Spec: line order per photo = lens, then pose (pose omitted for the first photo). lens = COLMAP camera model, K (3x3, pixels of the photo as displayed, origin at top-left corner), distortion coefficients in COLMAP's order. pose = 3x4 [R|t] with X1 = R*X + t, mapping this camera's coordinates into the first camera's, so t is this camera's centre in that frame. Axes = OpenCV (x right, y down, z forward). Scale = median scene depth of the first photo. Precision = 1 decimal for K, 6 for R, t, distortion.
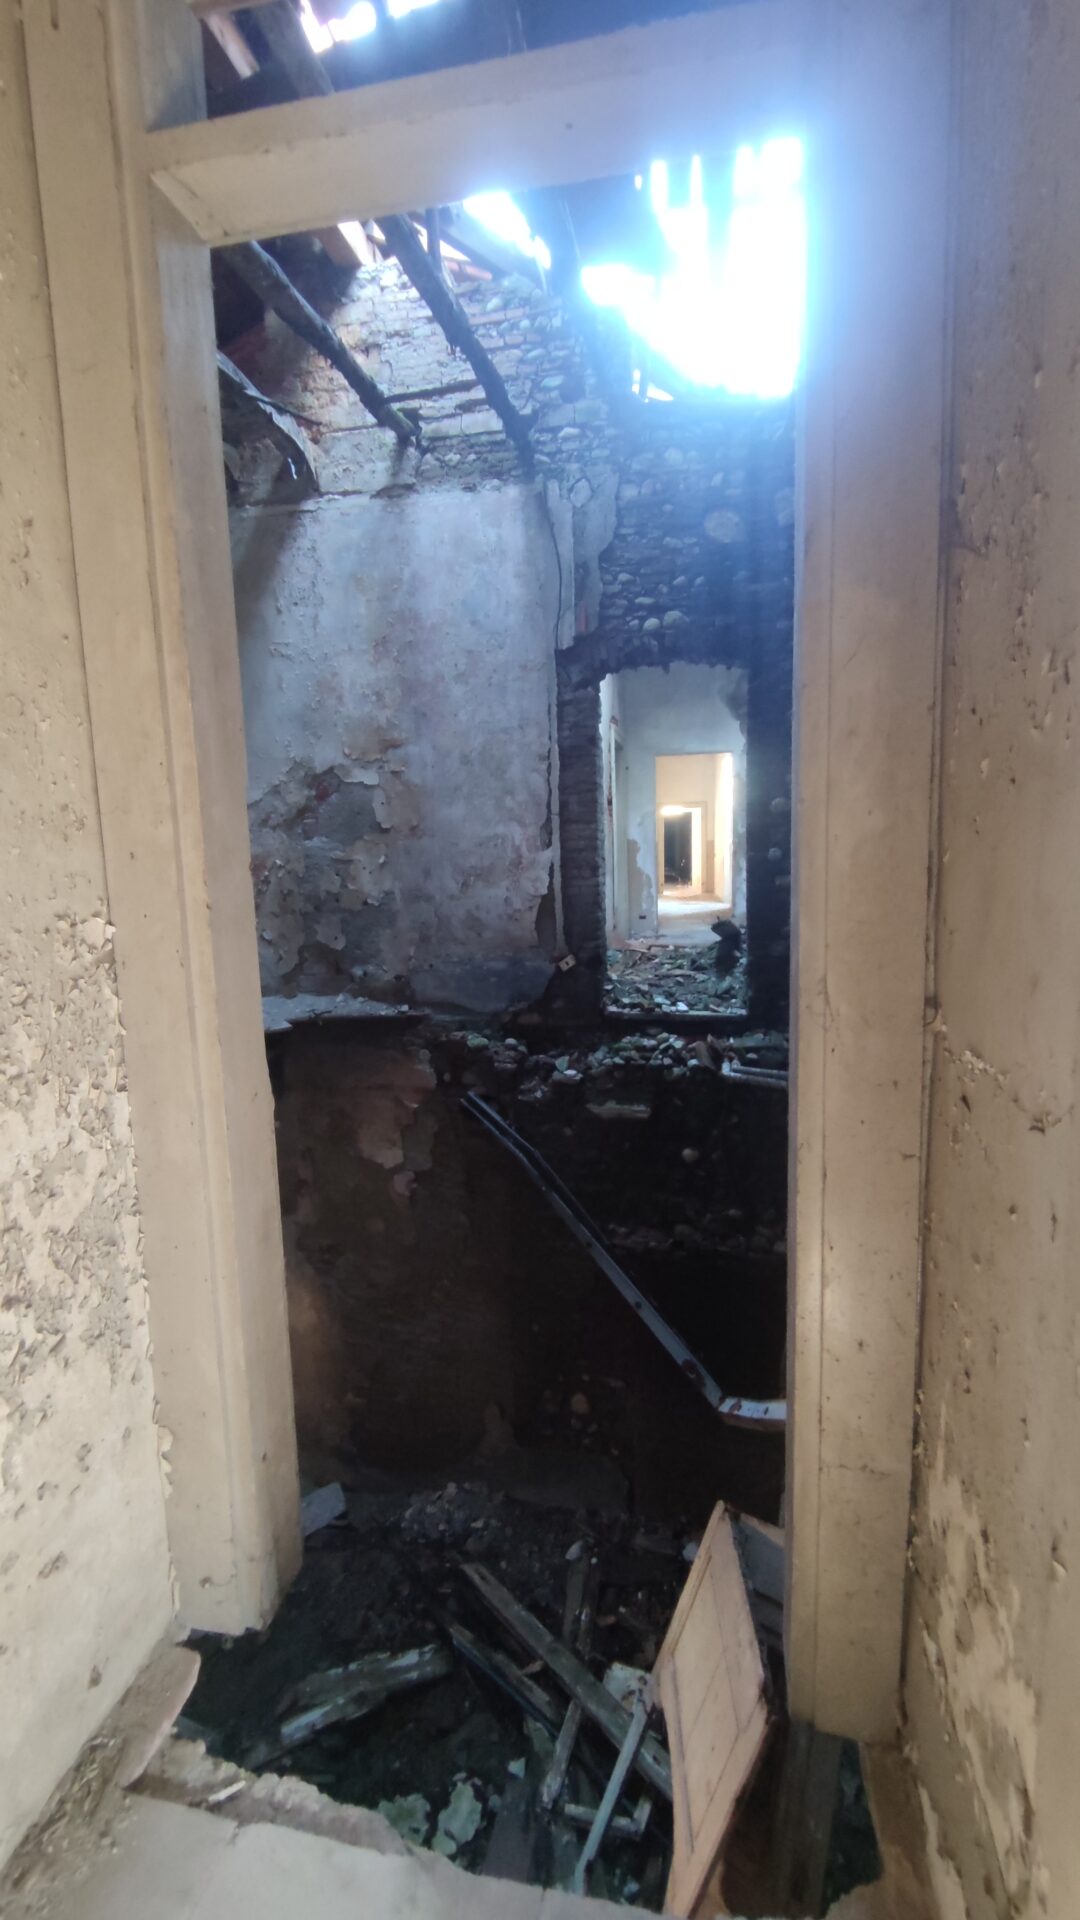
lens RADIAL K [[871.0, 0, 537.8], [0, 871.0, 969.9], [0, 0, 1]] dist [0.007791, -0.007388]
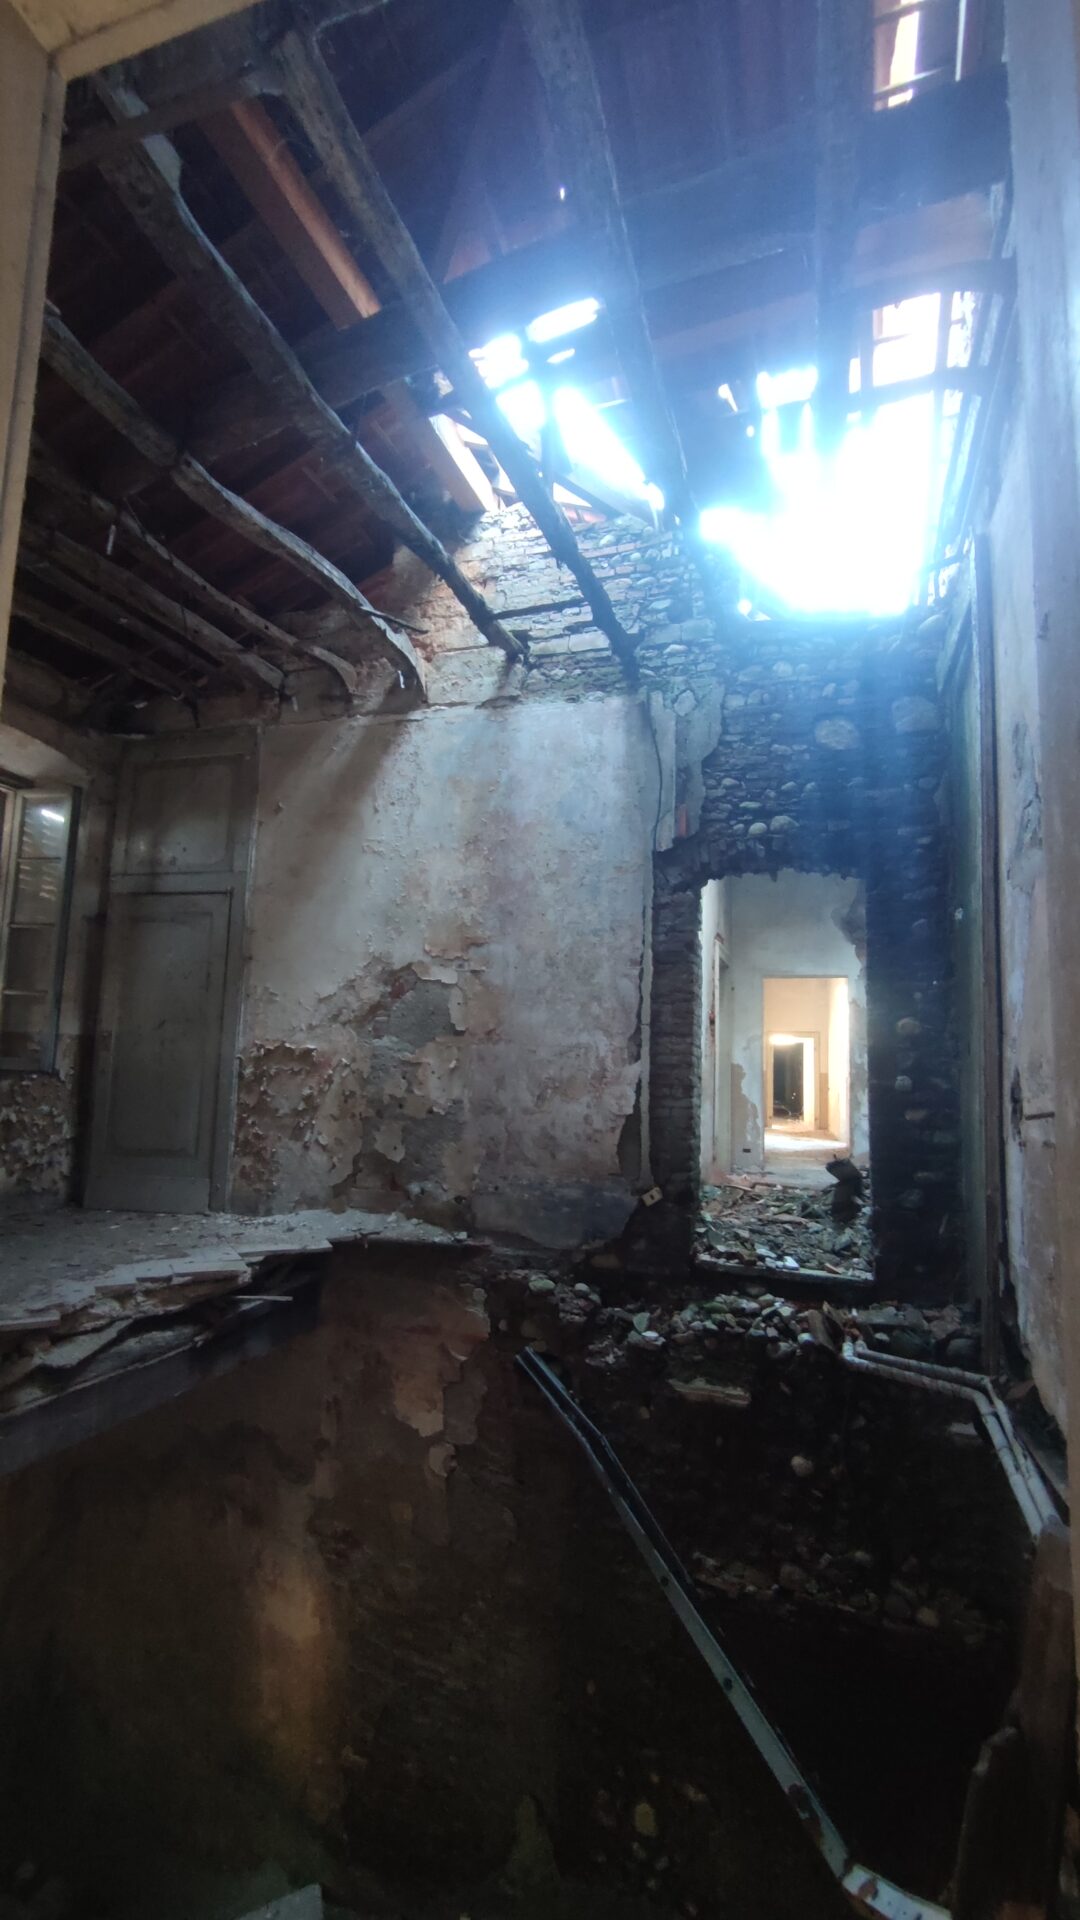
lens RADIAL K [[871.0, 0, 538.1], [0, 871.0, 966.8], [0, 0, 1]] dist [0.007791, -0.007388]
pose [[0.991071, 0.044018, -0.125859, 0.020753], [-0.074675, 0.965249, -0.250435, -0.003153], [0.110461, 0.257597, 0.959918, 0.113297]]
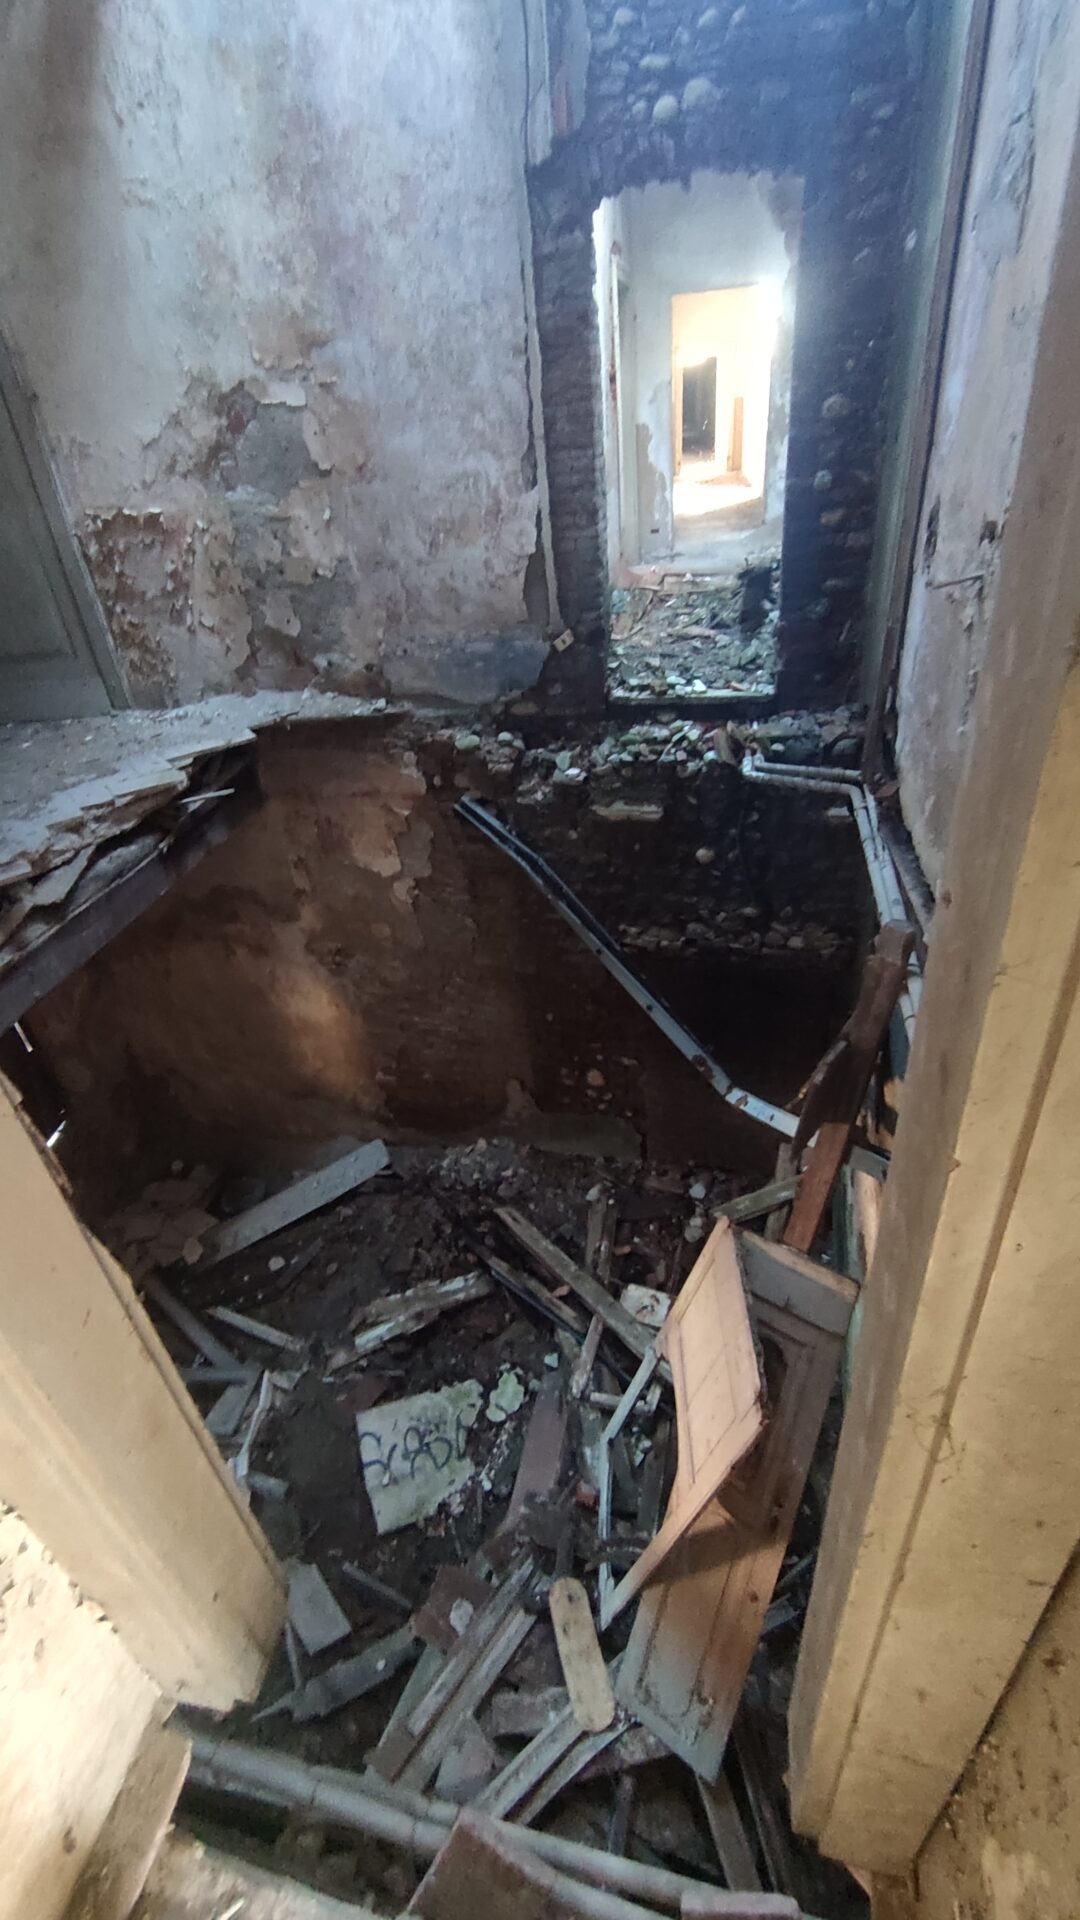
lens RADIAL K [[871.0, 0, 539.4], [0, 871.0, 965.2], [0, 0, 1]] dist [0.007791, -0.007388]
pose [[0.998342, -0.051371, -0.025956, 0.016222], [0.057530, 0.904242, 0.423127, -0.084044], [0.001734, -0.423918, 0.905699, 0.103847]]
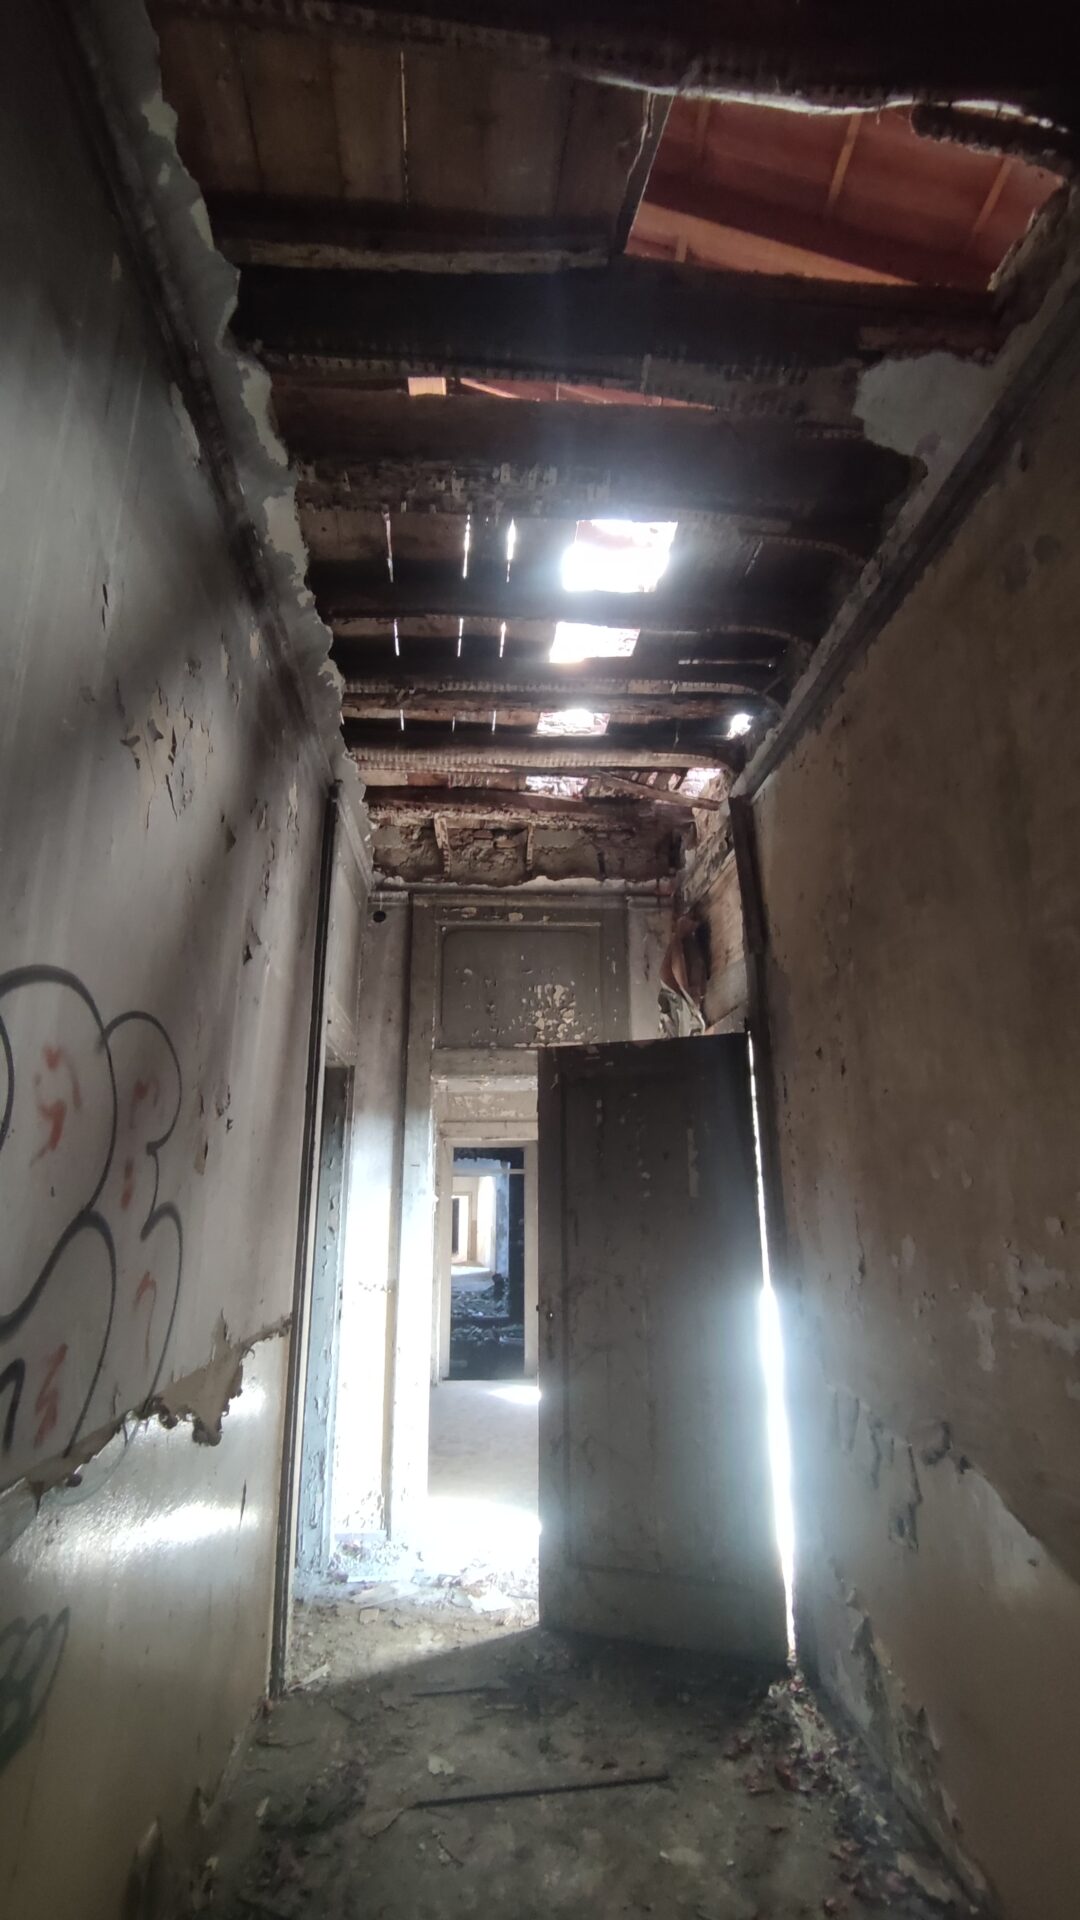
lens RADIAL K [[871.0, 0, 531.1], [0, 871.0, 964.1], [0, 0, 1]] dist [0.007791, -0.007388]
pose [[0.961684, 0.091735, 0.258358, -0.378125], [0.020311, 0.915931, -0.400822, 0.121834], [-0.273407, 0.390711, 0.878973, -1.381472]]
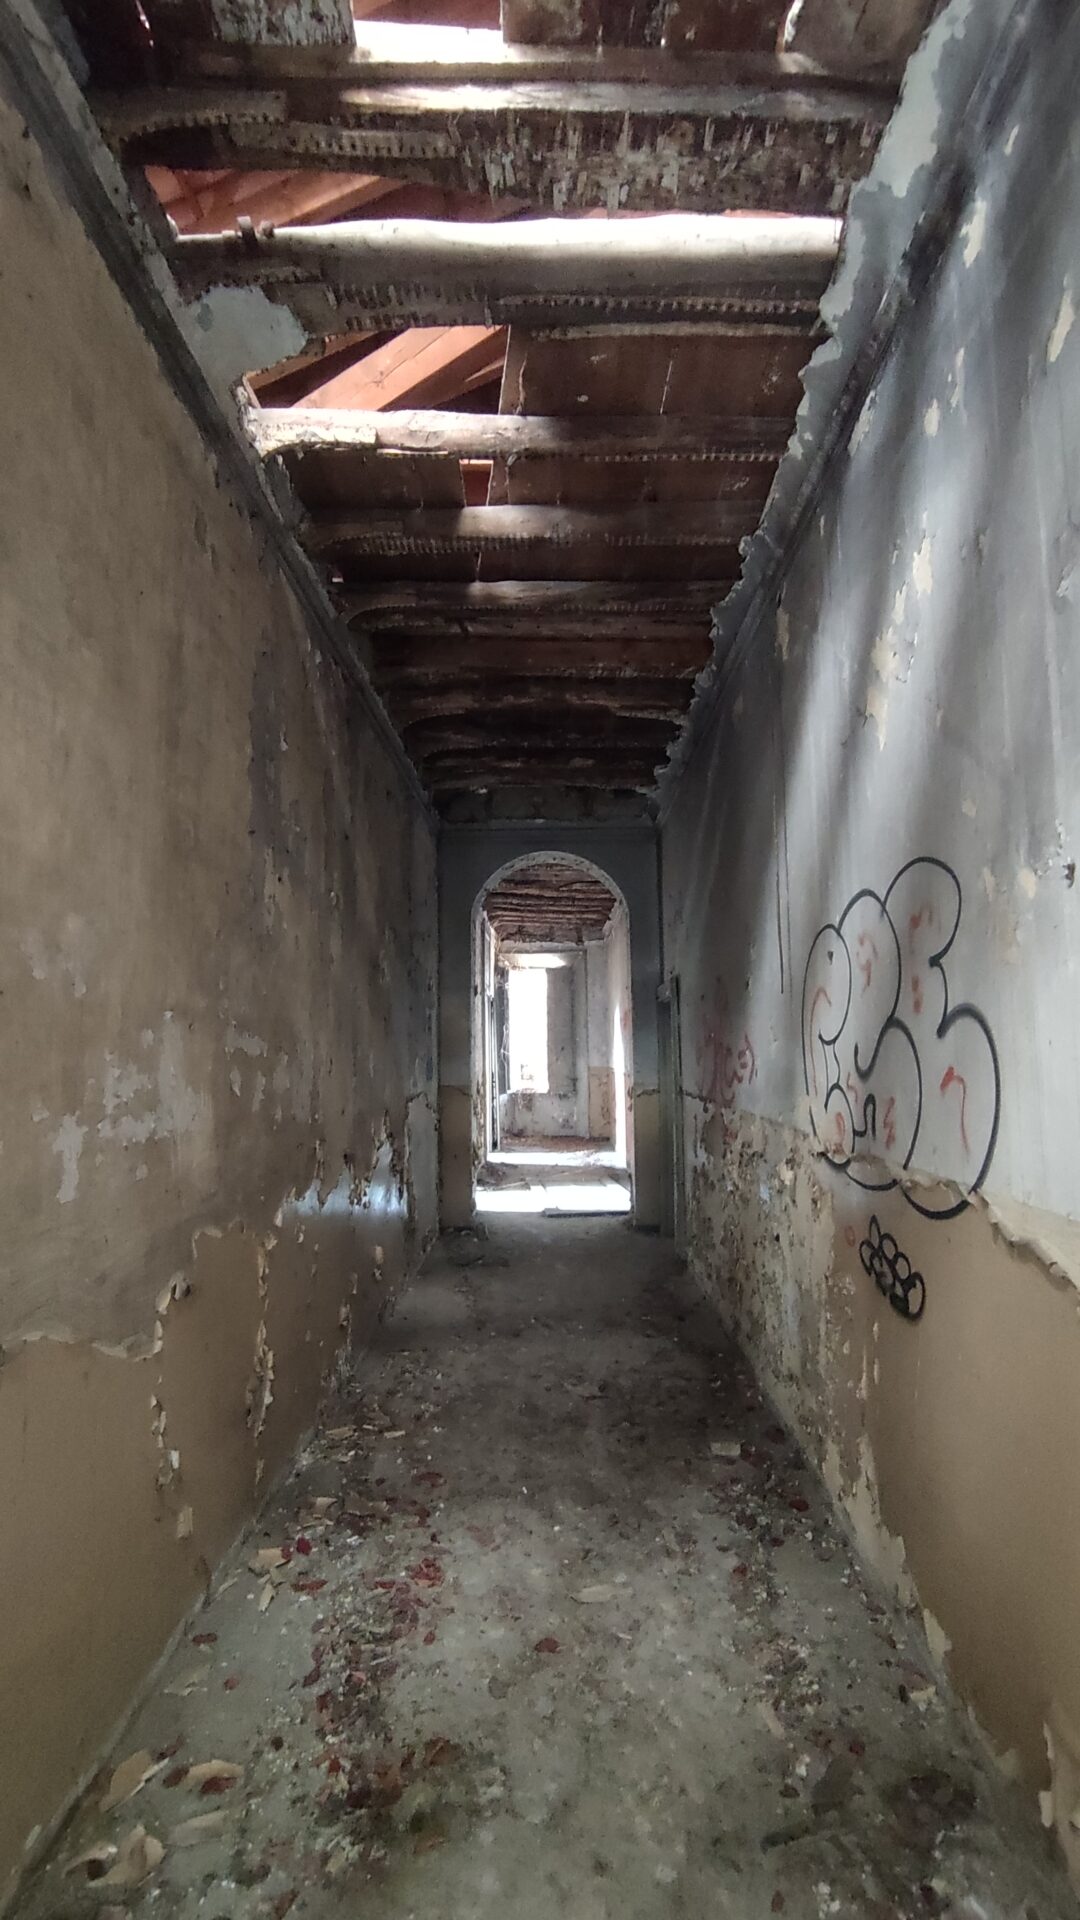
lens RADIAL K [[871.0, 0, 542.0], [0, 871.0, 960.6], [0, 0, 1]] dist [0.007791, -0.007388]
pose [[-0.980438, 0.011859, -0.196473, 0.292263], [0.003341, 0.999042, 0.043629, -0.186772], [0.196802, 0.042119, -0.979538, 1.026156]]
